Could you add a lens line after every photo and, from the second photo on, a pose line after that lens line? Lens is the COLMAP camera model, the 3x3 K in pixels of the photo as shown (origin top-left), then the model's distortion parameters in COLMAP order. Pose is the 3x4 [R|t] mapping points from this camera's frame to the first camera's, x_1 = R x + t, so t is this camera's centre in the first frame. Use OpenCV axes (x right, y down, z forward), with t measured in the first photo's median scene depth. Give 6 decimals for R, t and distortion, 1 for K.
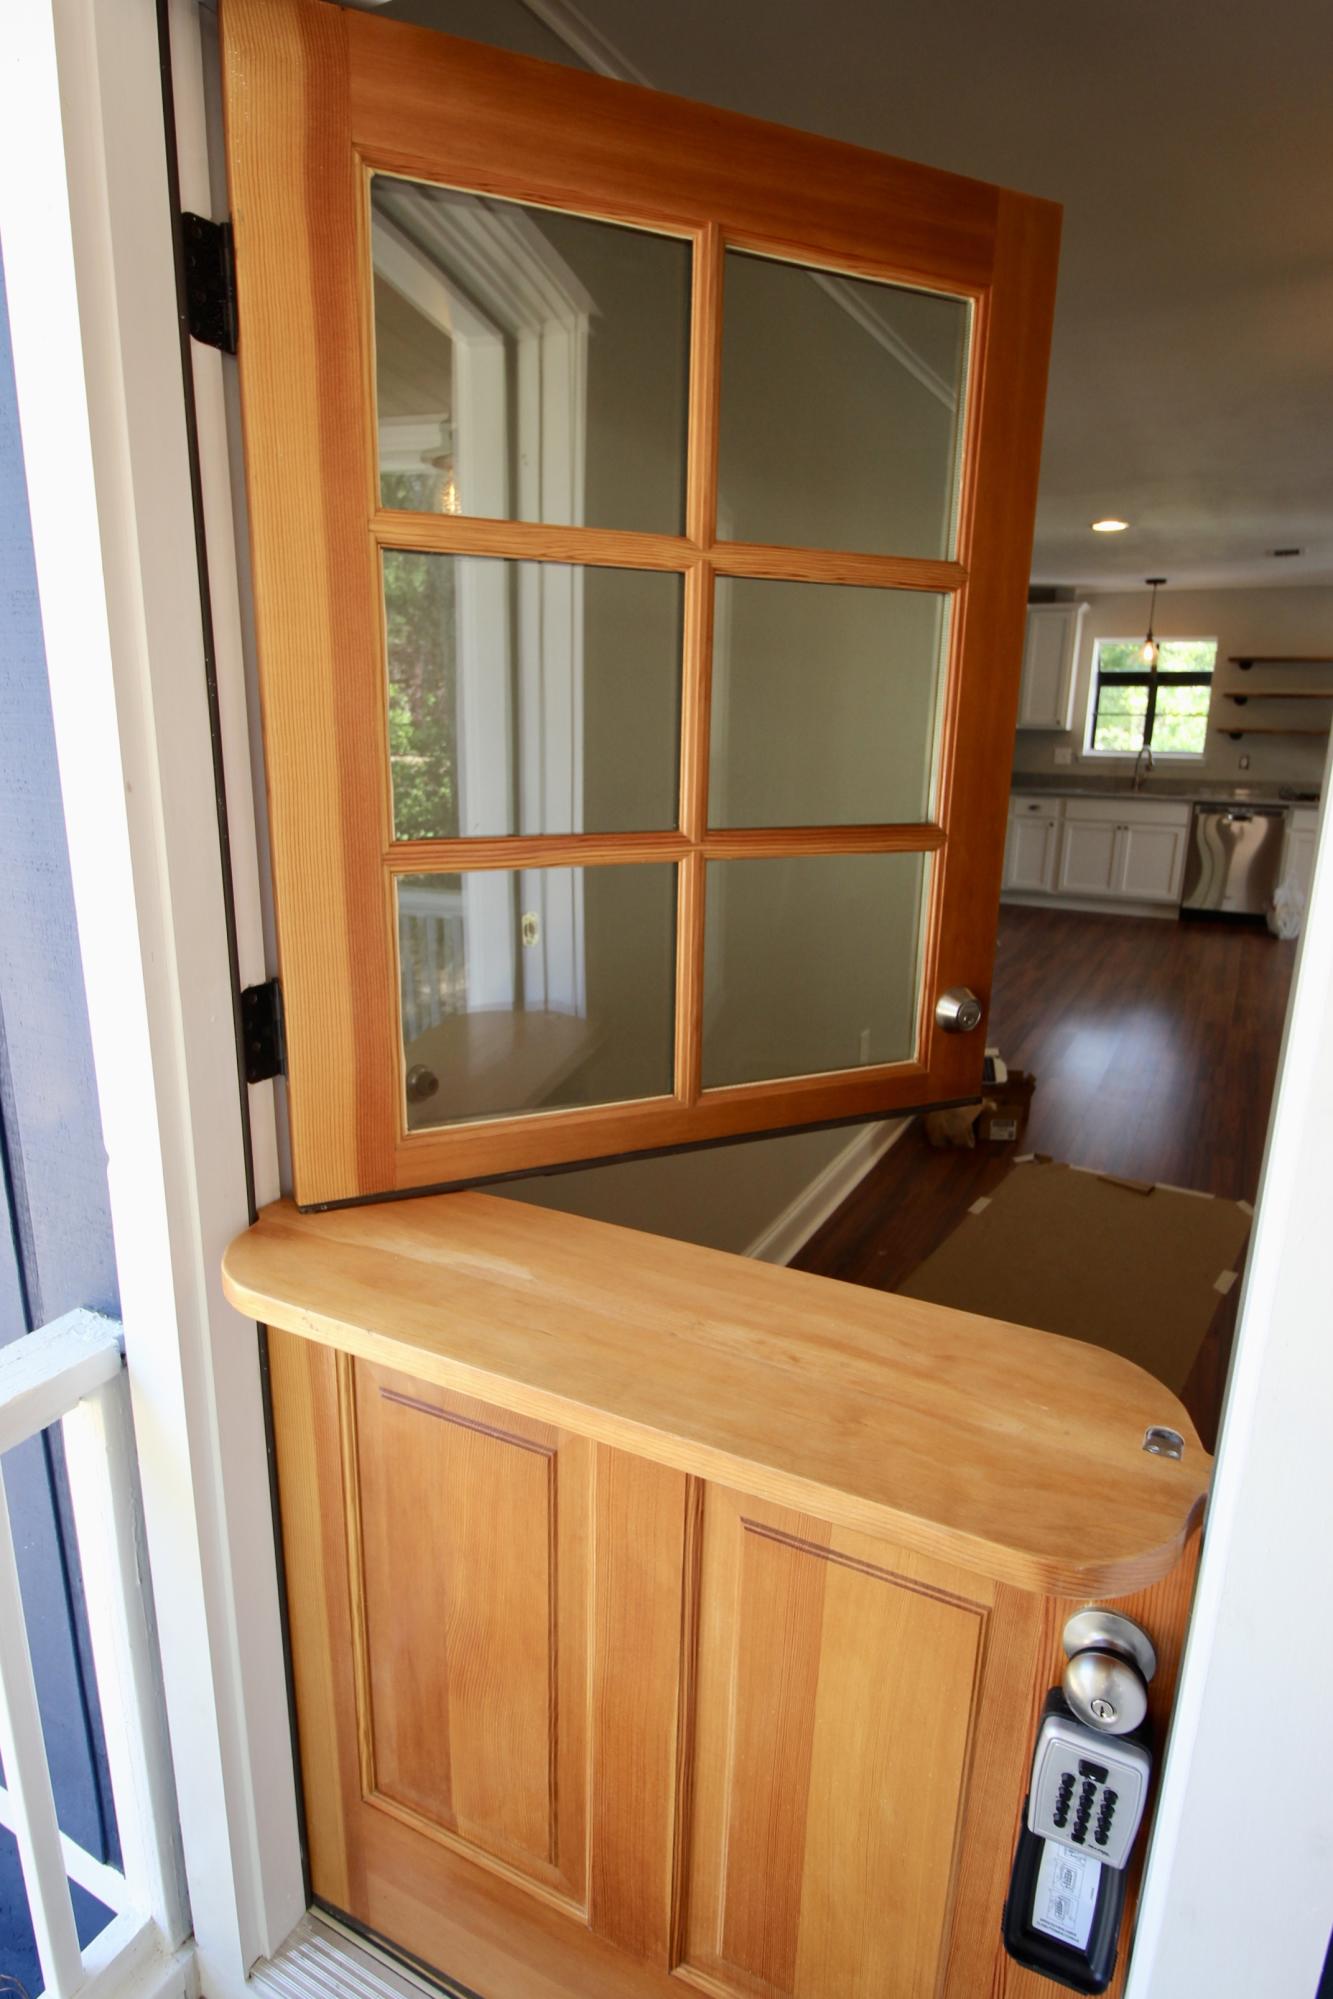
lens RADIAL K [[1092.5, 0, 664.5], [0, 1092.5, 995.8], [0, 0, 1]] dist [-0.004145, -0.000480]
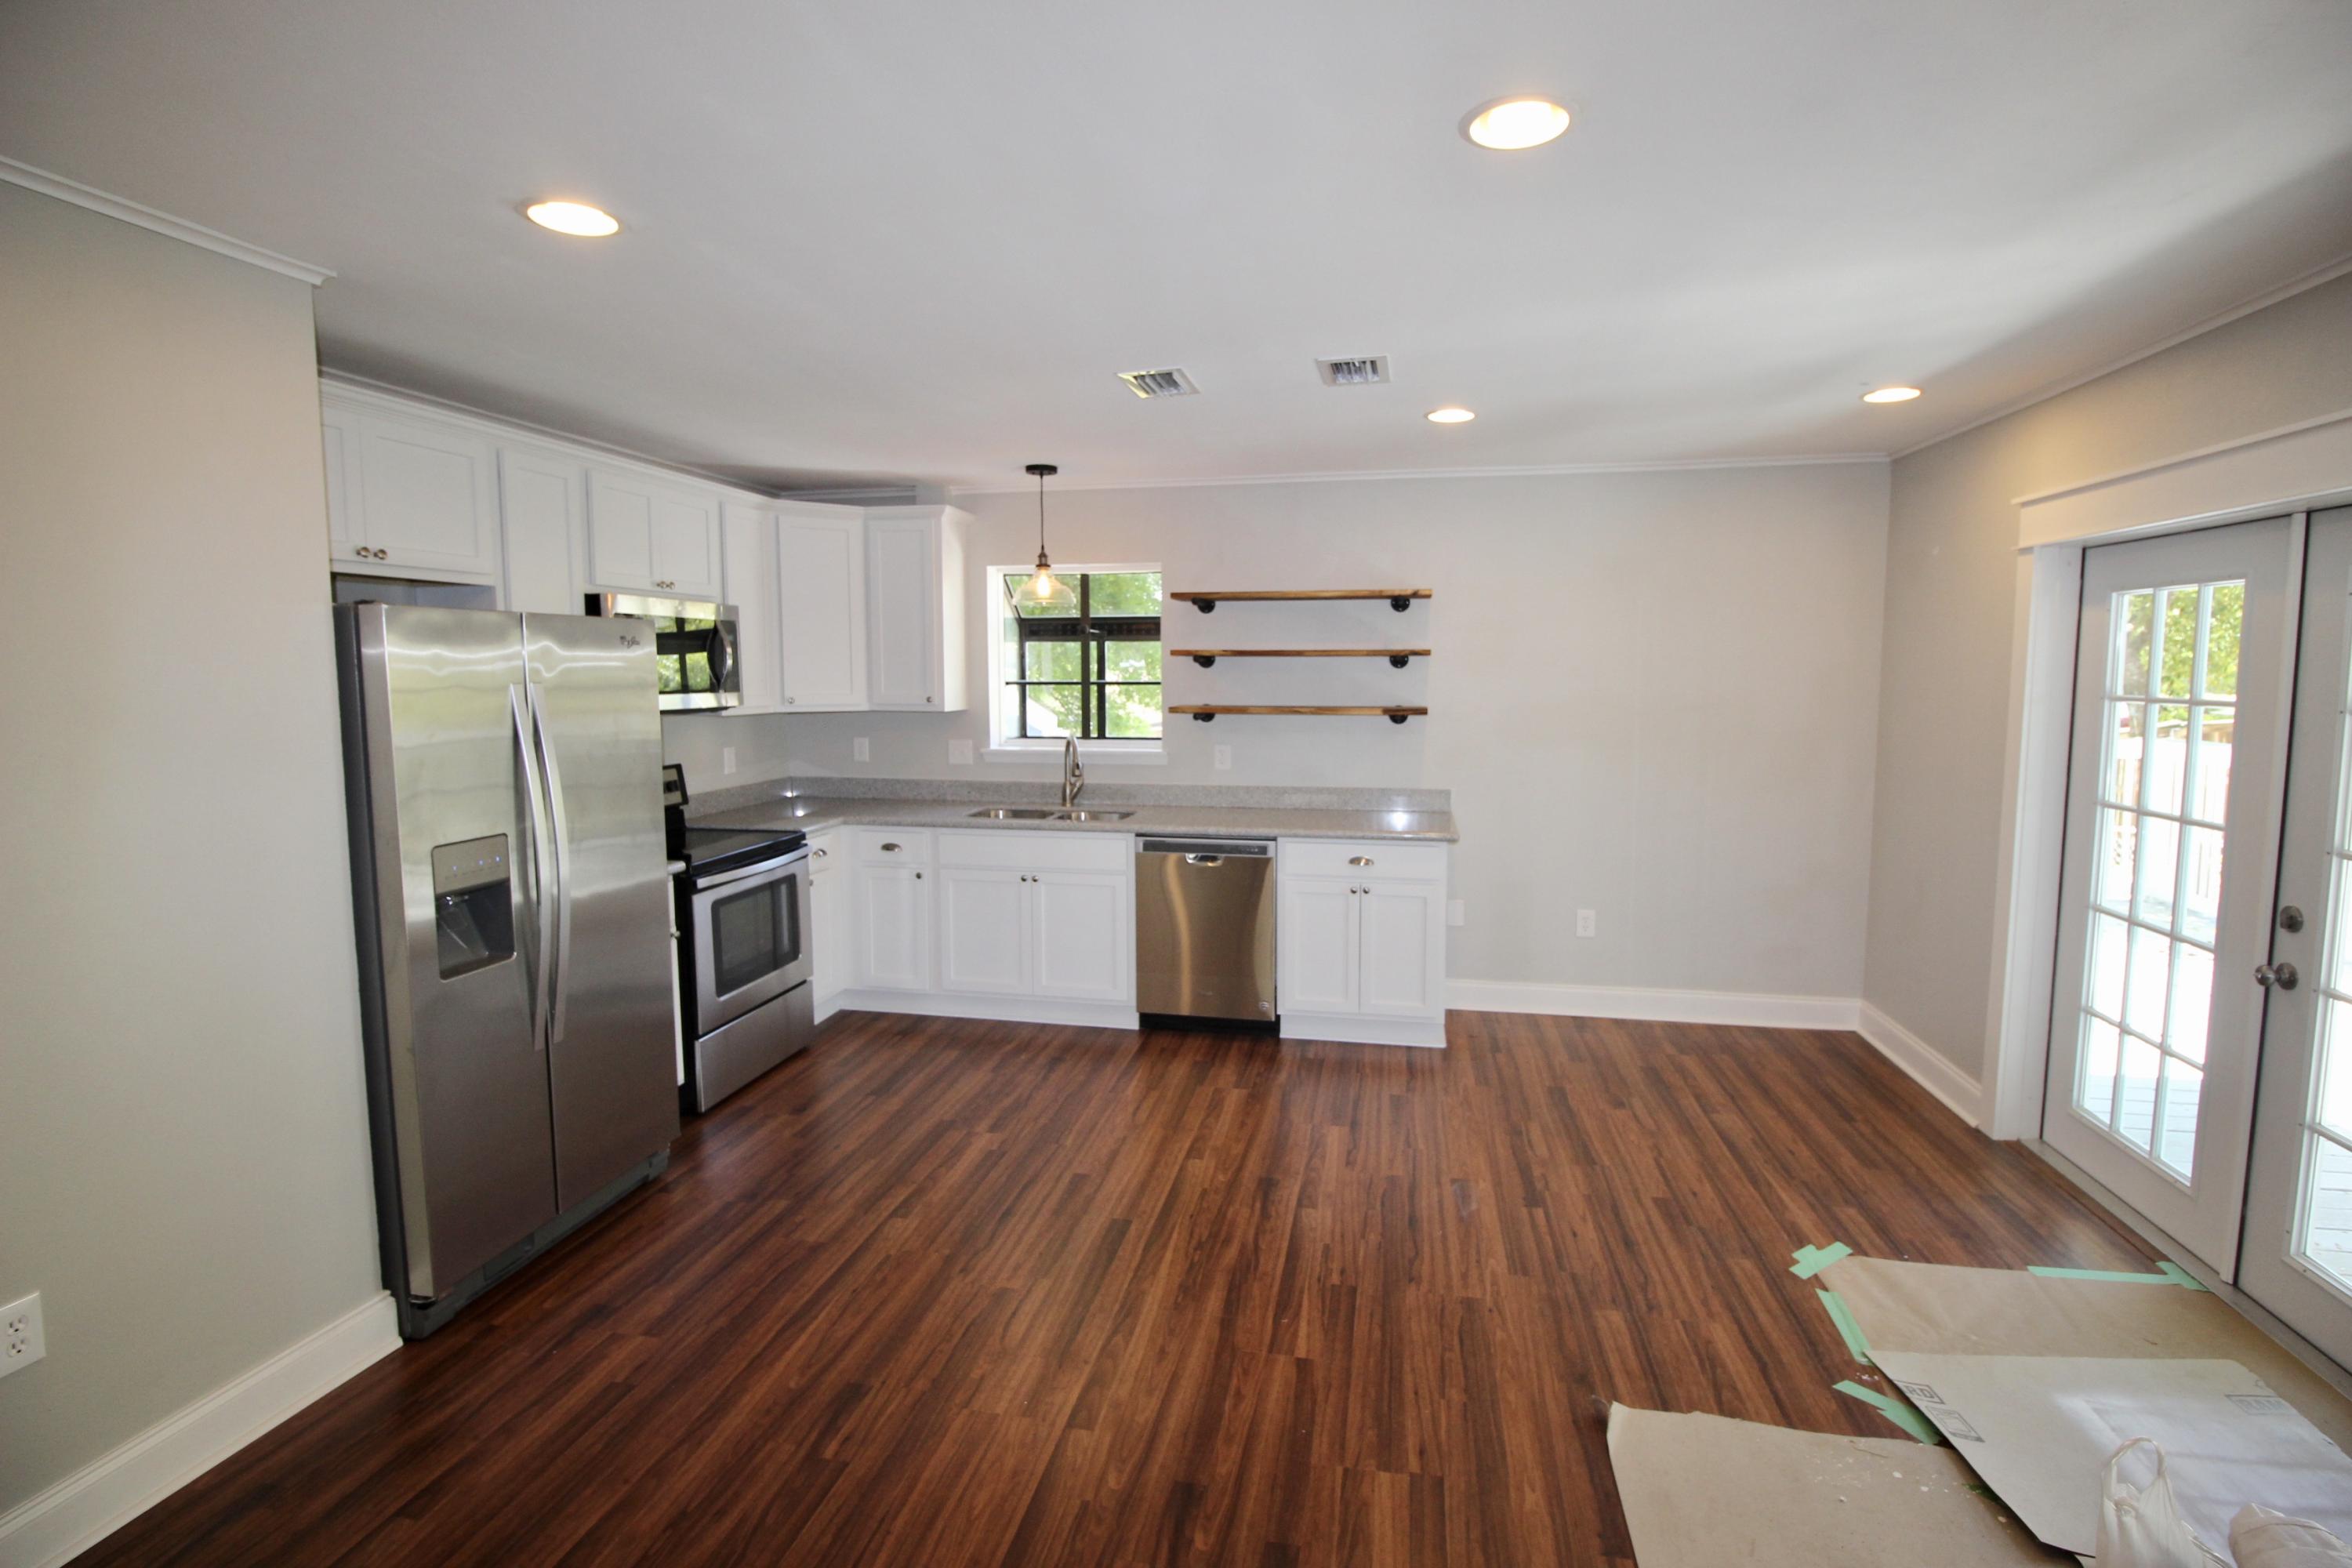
lens RADIAL K [[1098.2, 0, 1179.7], [0, 1098.2, 774.7], [0, 0, 1]] dist [0.002026, 0.000037]
pose [[0.961182, -0.043880, 0.272404, 0.340431], [0.084505, 0.986646, -0.139242, -0.120568], [-0.262656, 0.156856, 0.952055, 0.418721]]
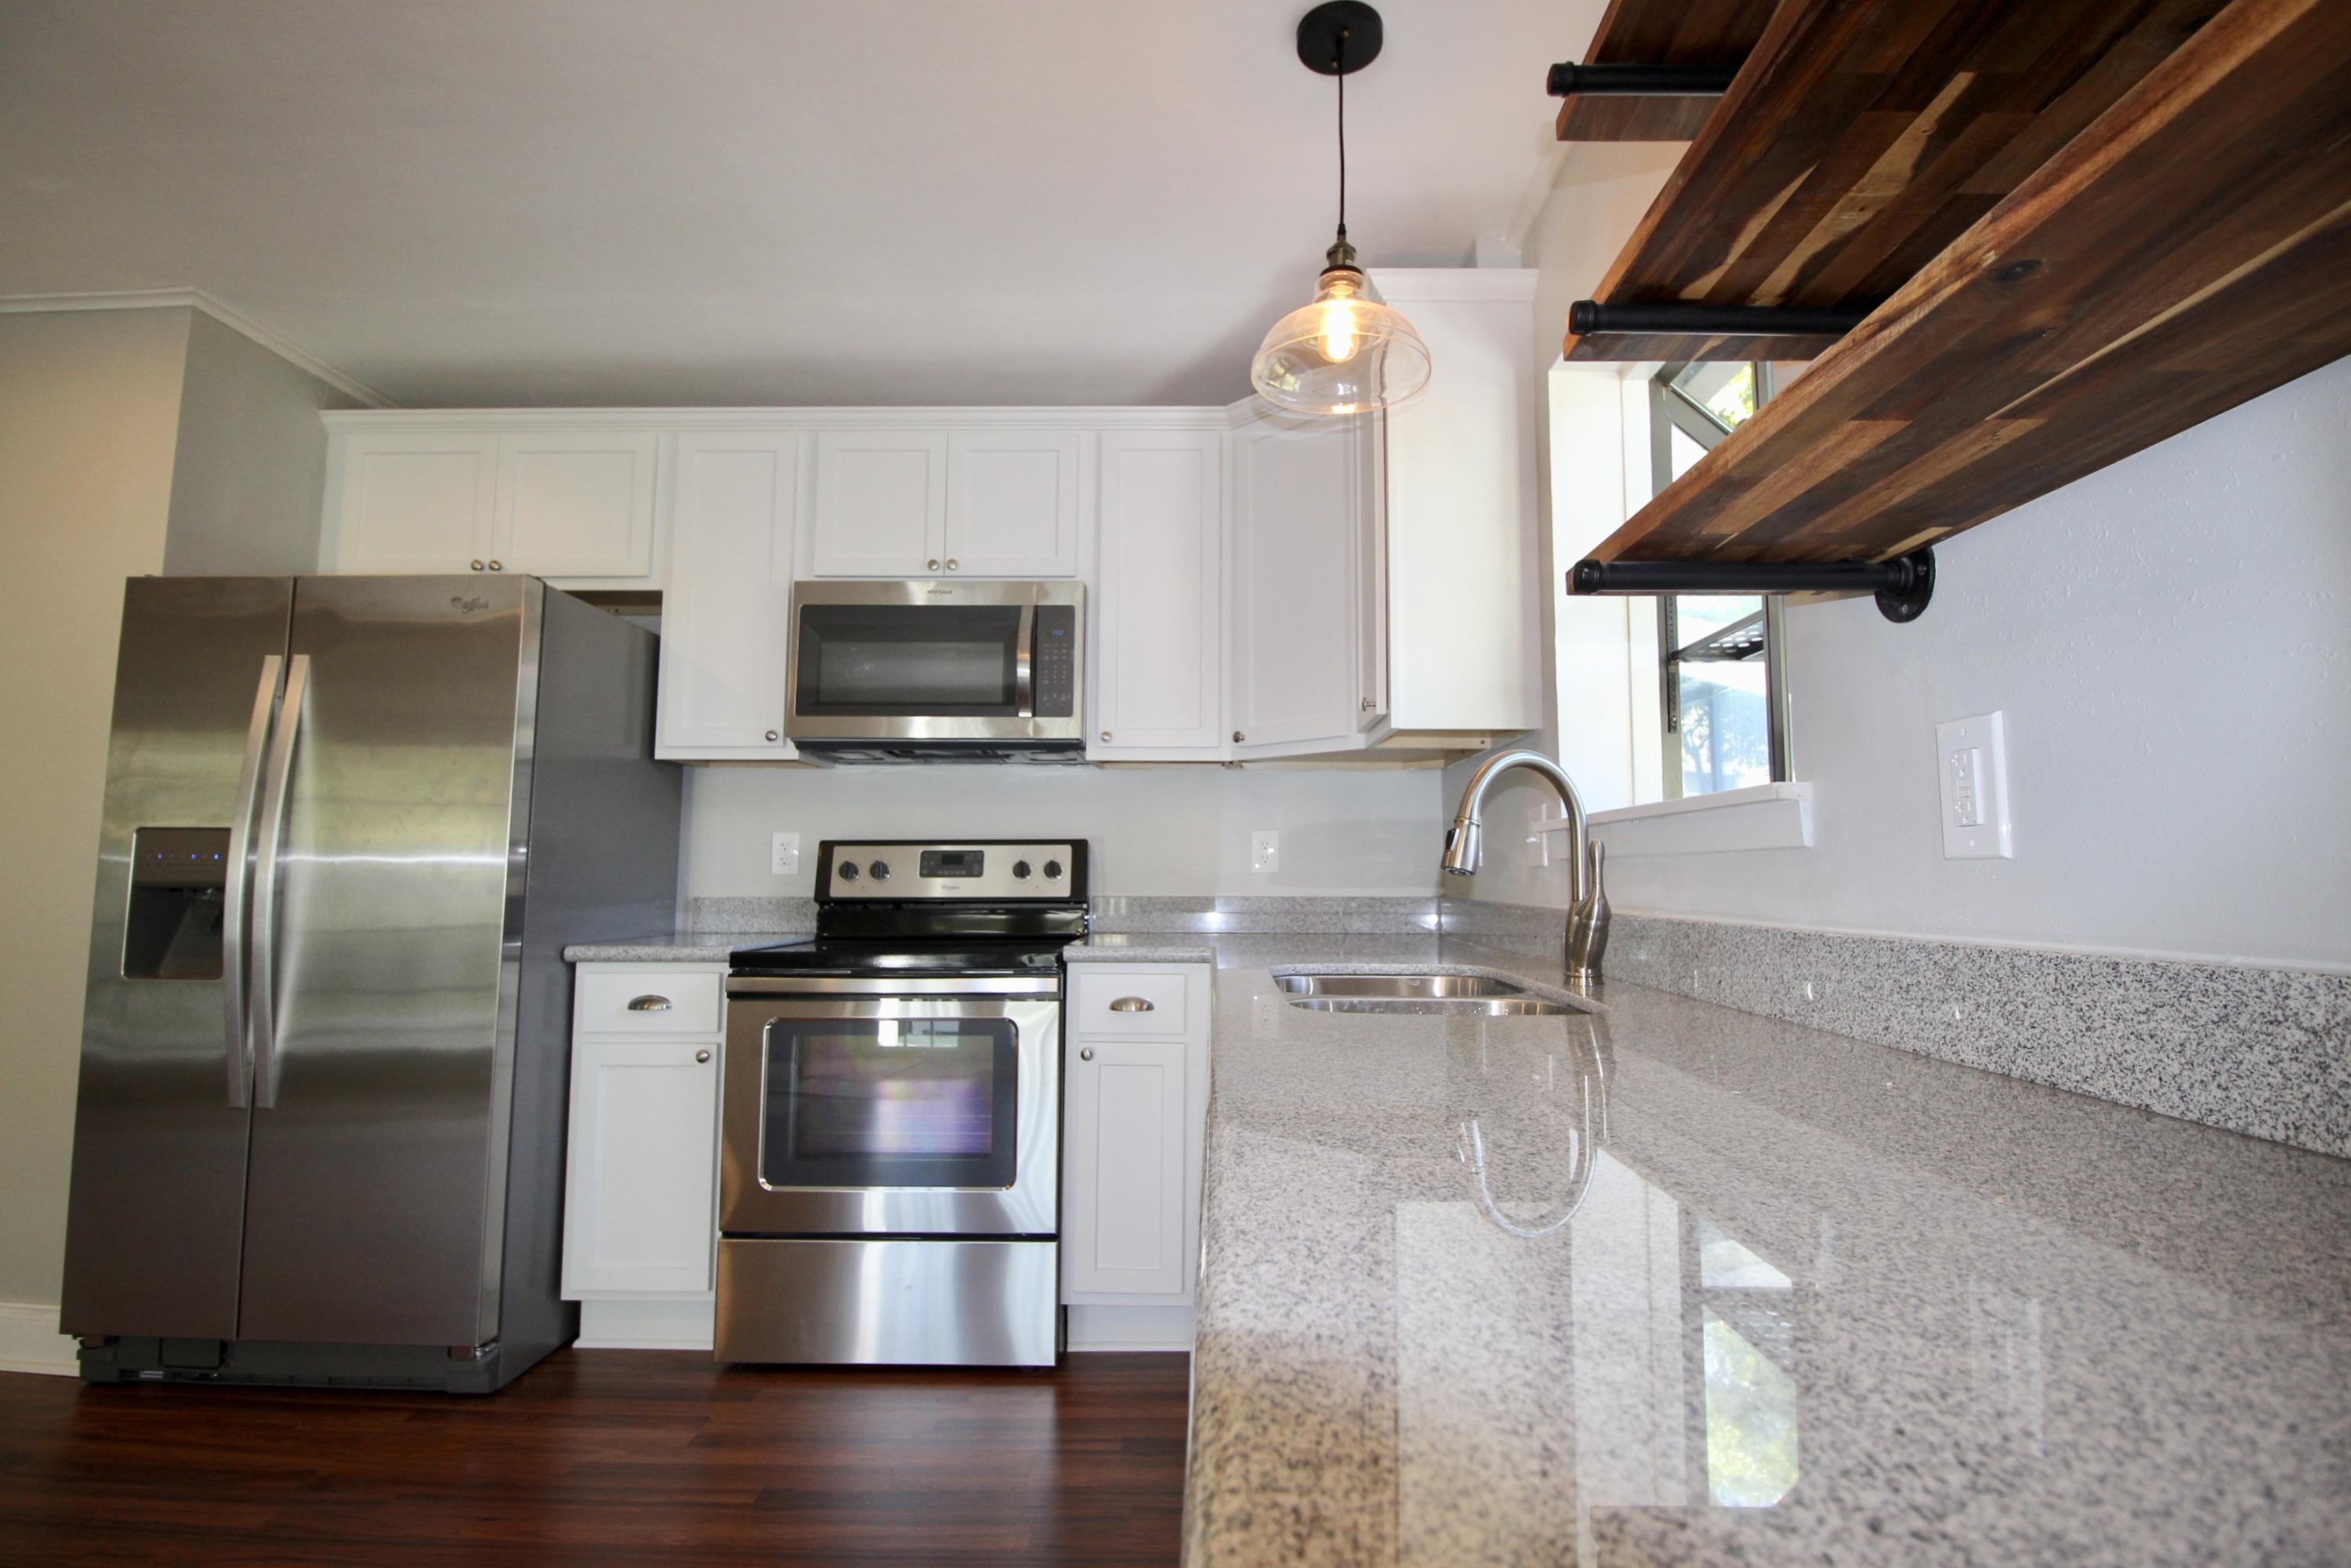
lens RADIAL K [[1097.7, 0, 1176.7], [0, 1097.7, 785.5], [0, 0, 1]] dist [0.002026, 0.000037]
pose [[0.438942, -0.087471, -0.894248, 0.585990], [-0.228190, 0.951767, -0.205104, -0.172483], [0.869057, 0.294088, 0.397810, 0.875871]]
